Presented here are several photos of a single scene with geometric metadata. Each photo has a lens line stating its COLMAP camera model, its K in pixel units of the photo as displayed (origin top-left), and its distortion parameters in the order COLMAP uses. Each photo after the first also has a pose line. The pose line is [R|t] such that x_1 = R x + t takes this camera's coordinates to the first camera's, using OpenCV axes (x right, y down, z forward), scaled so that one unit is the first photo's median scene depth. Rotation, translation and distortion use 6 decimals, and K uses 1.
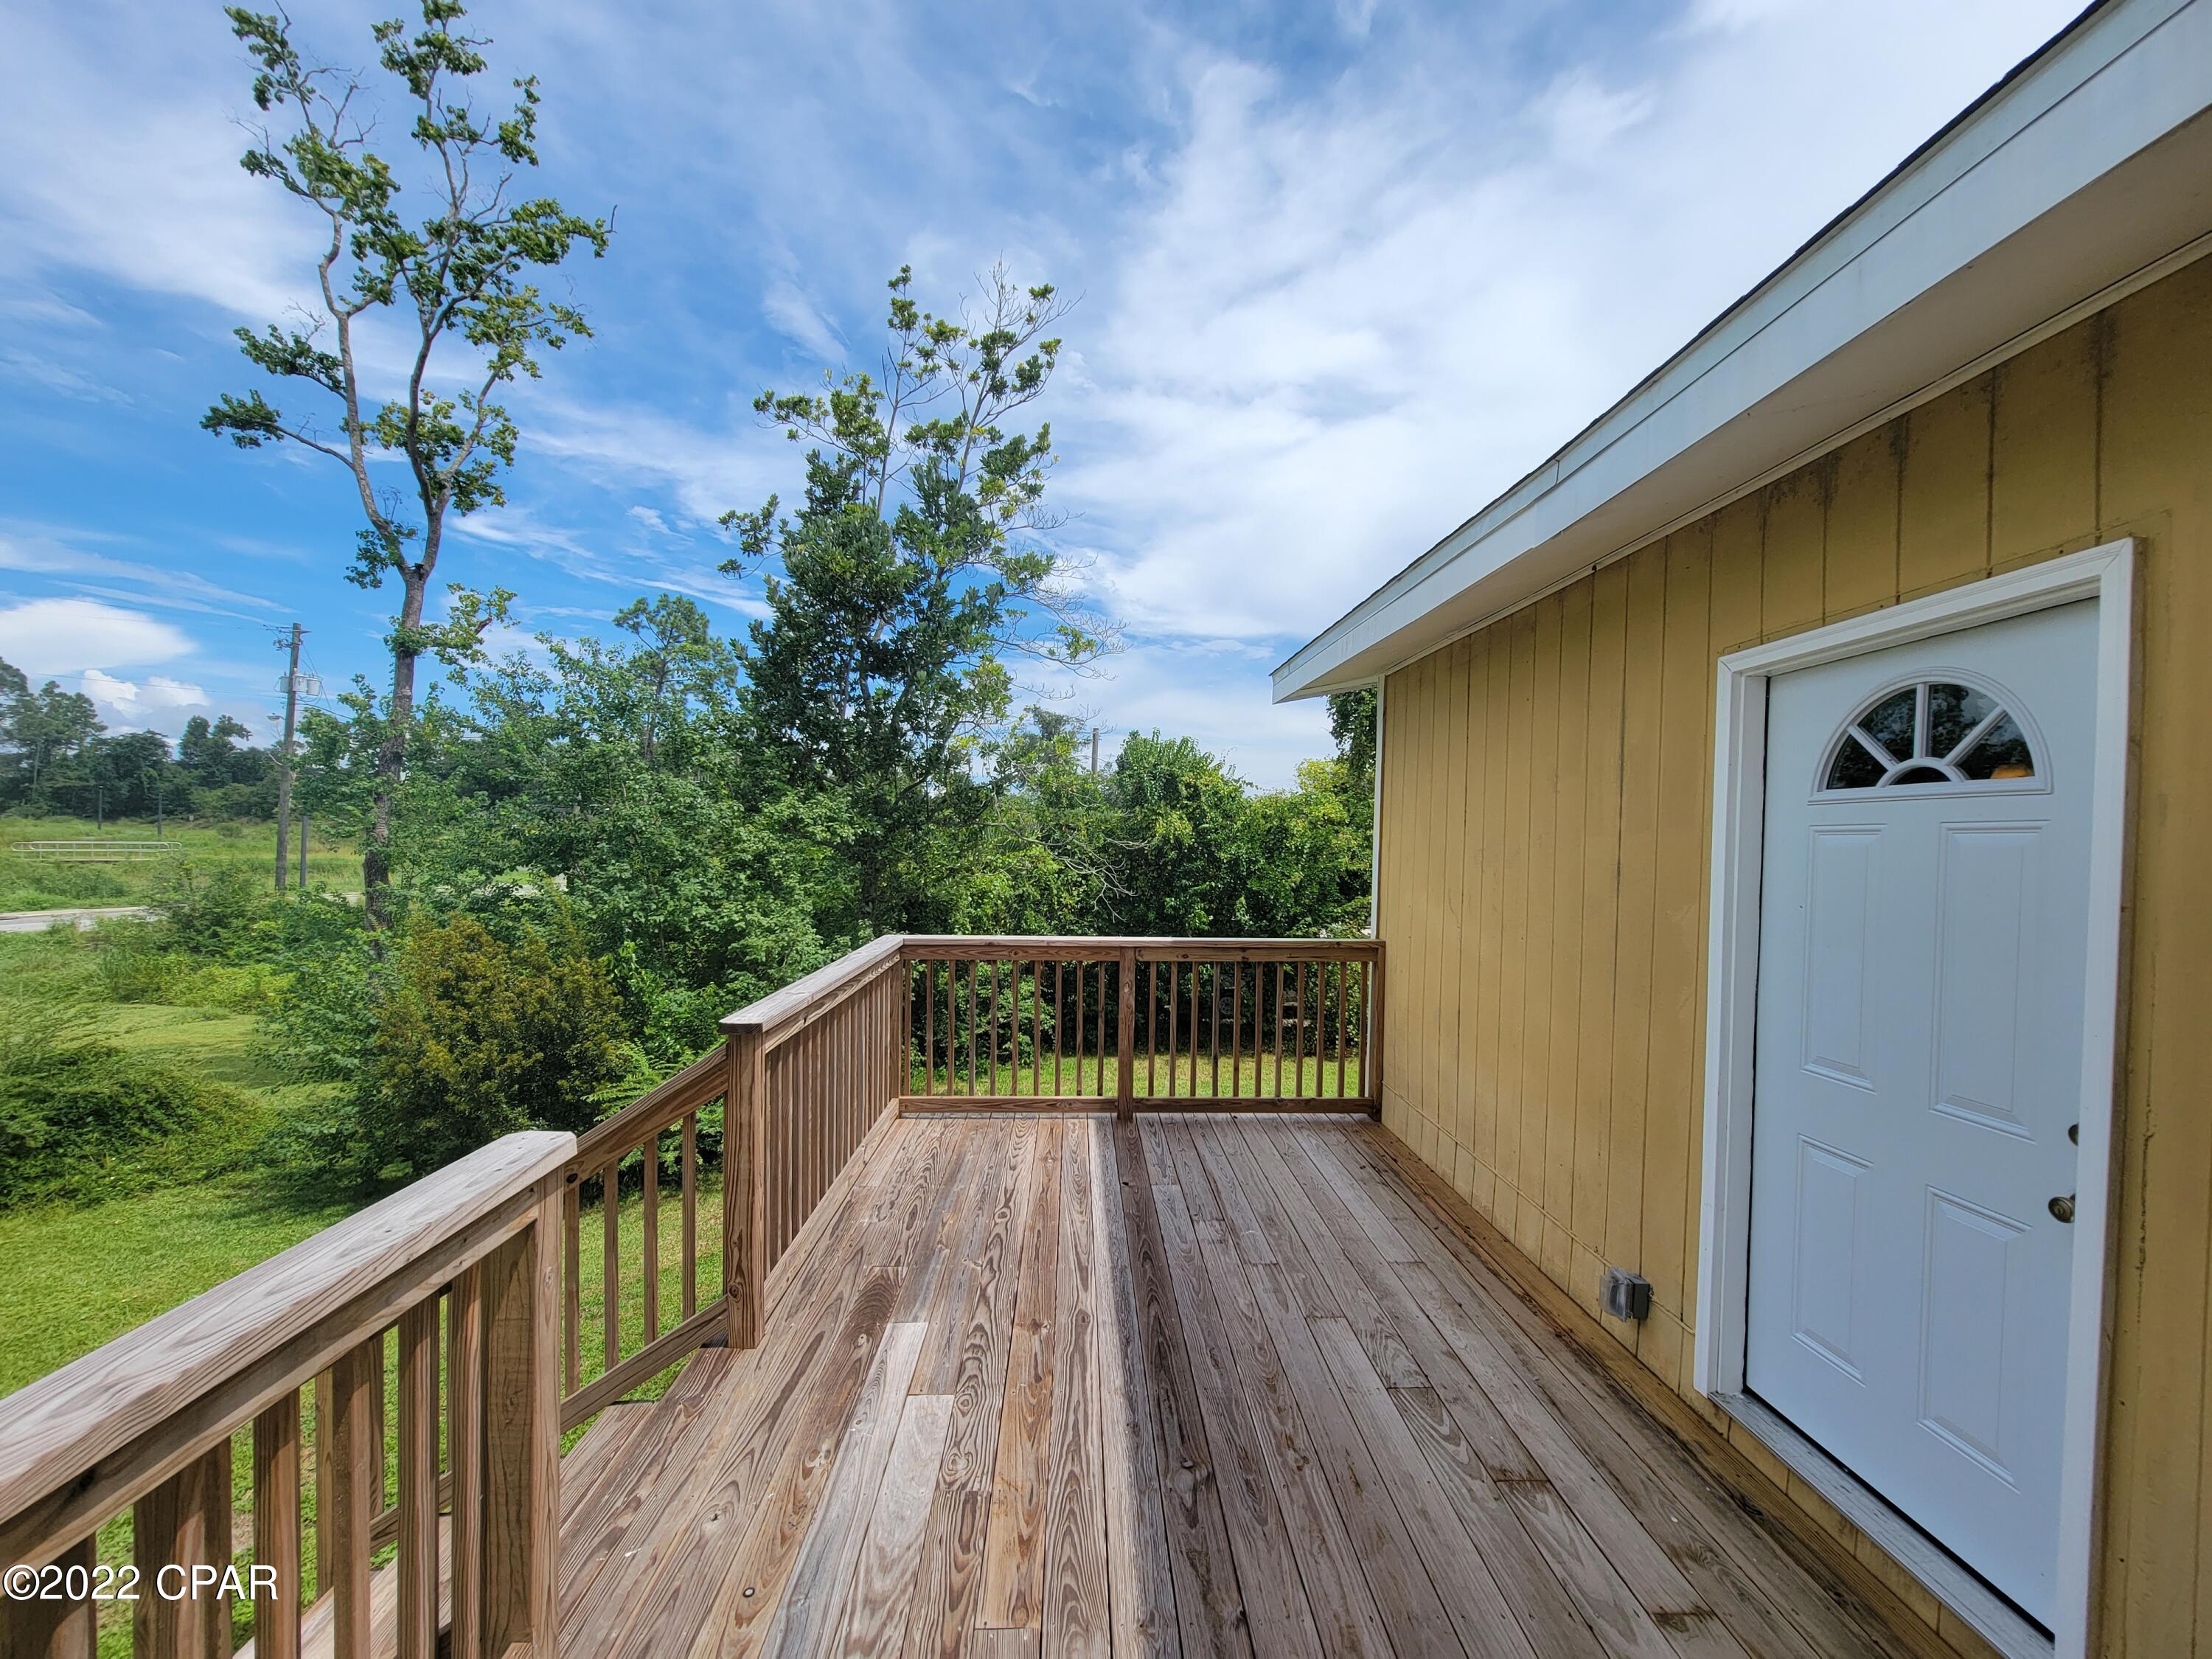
lens RADIAL K [[905.0, 0, 1097.2], [0, 905.0, 863.1], [0, 0, 1]] dist [-0.002634, 0.000766]
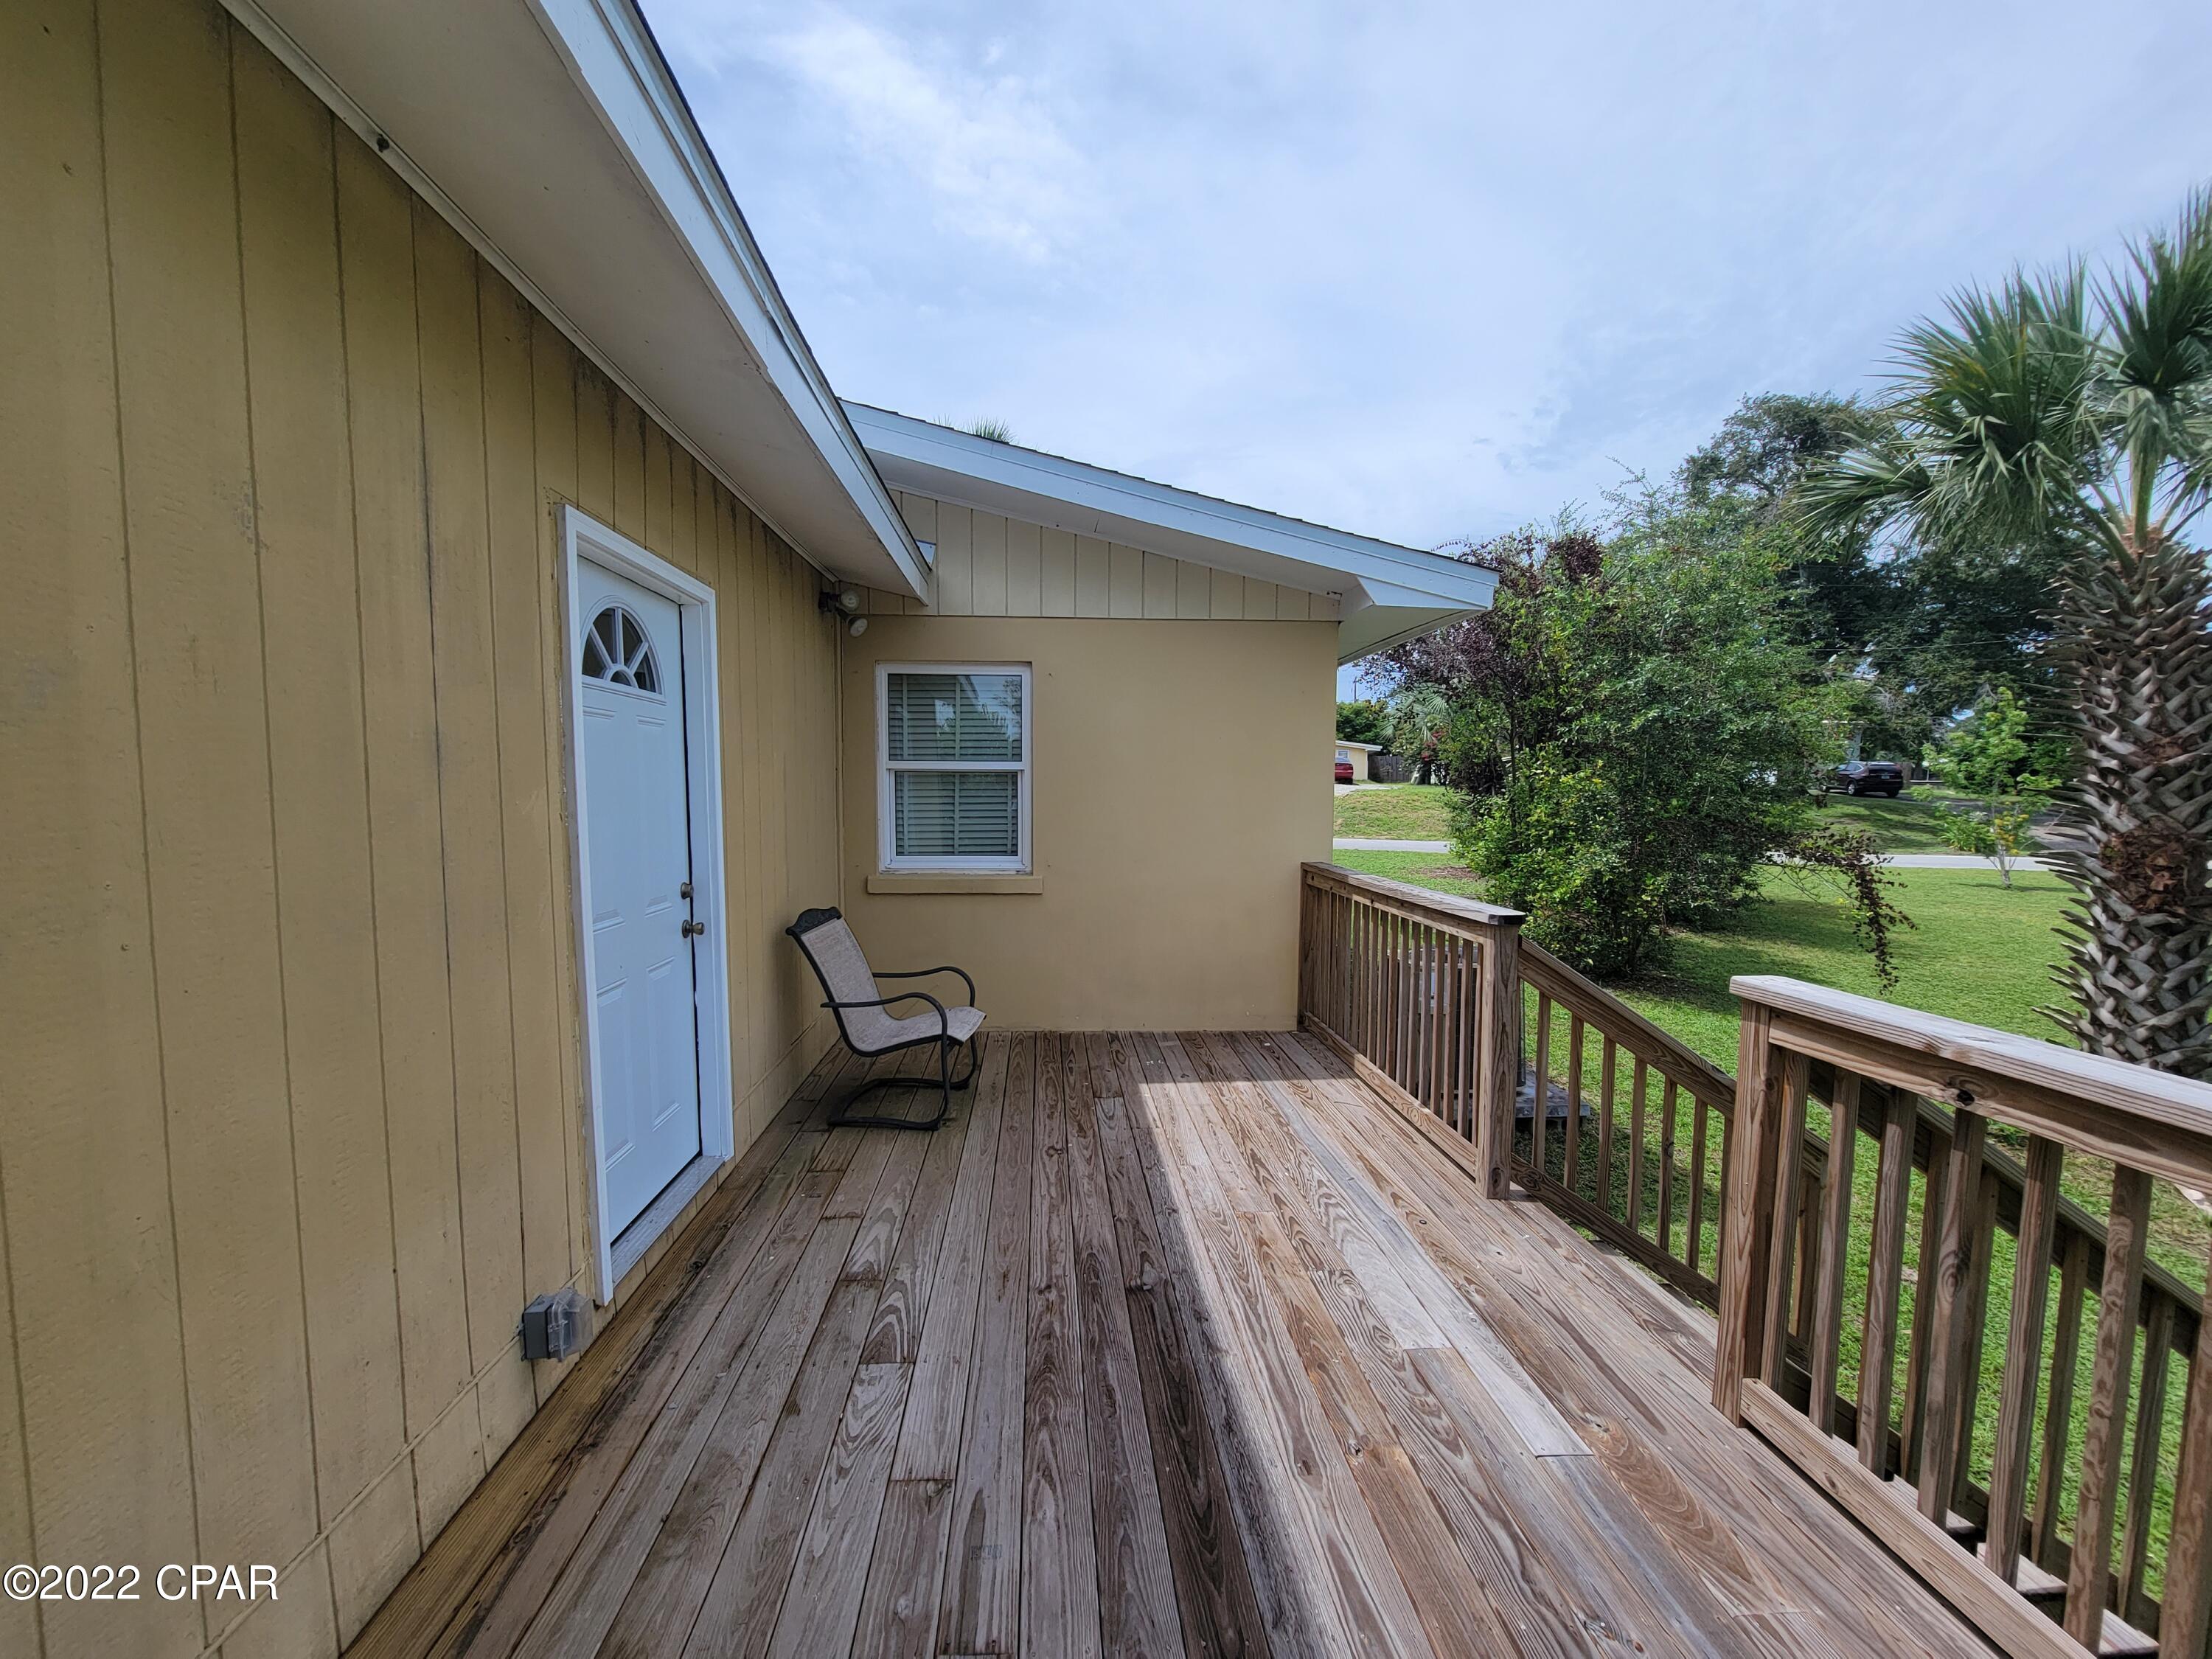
lens RADIAL K [[905.0, 0, 1097.2], [0, 905.0, 863.1], [0, 0, 1]] dist [-0.002634, 0.000766]
pose [[-0.999222, -0.016664, -0.035758, 0.190790], [-0.020248, 0.994545, 0.102323, 0.019733], [0.033858, 0.102967, -0.994108, 1.859616]]
